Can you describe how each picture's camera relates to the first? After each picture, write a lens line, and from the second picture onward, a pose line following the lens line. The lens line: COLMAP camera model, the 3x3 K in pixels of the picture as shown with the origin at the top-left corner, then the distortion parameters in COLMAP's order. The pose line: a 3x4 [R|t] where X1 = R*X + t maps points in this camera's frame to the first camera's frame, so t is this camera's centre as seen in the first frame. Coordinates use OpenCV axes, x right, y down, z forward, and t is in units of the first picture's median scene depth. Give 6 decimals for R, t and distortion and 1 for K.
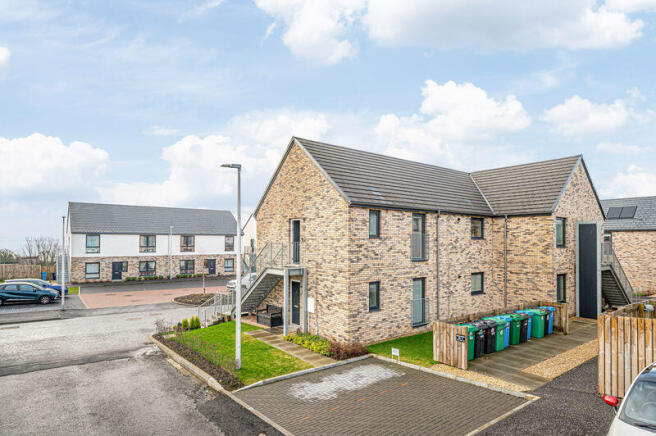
lens RADIAL K [[376.7, 0, 326.9], [0, 376.7, 237.4], [0, 0, 1]] dist [0.000456, -0.003128]
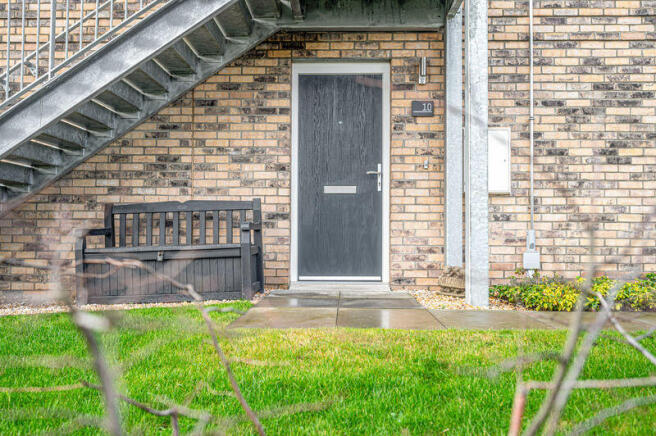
lens RADIAL K [[576.3, 0, 328.1], [0, 576.3, 216.7], [0, 0, 1]] dist [-0.007670, 0.005157]
pose [[0.636115, 0.011297, 0.771512, -0.367836], [-0.008110, 0.999935, -0.007955, 0.220180], [-0.771552, -0.001197, 0.636165, 0.872918]]
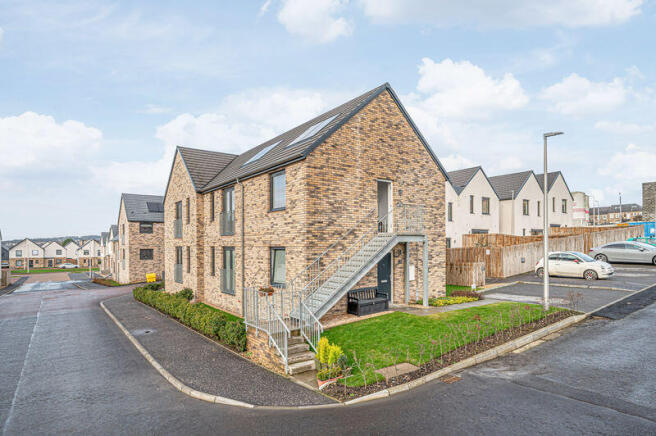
lens RADIAL K [[376.7, 0, 331.7], [0, 376.7, 247.1], [0, 0, 1]] dist [0.000456, -0.003128]
pose [[0.011006, -0.012029, 0.999867, -1.033859], [-0.002699, 0.999924, 0.012060, 0.103445], [-0.999936, -0.002832, 0.010973, 1.214511]]
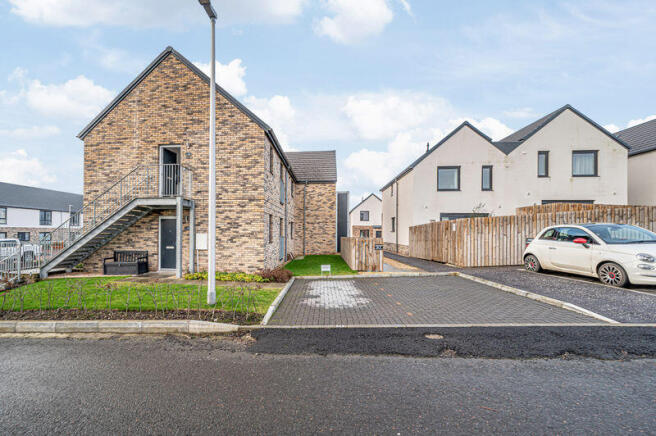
lens RADIAL K [[279.5, 0, 289.7], [0, 279.5, 234.1], [0, 0, 1]] dist [-0.002482, -0.000350]
pose [[0.710968, 0.000481, 0.703224, -0.366863], [-0.013544, 0.999824, 0.013010, 0.153617], [-0.703094, -0.018774, 0.710849, 0.389182]]
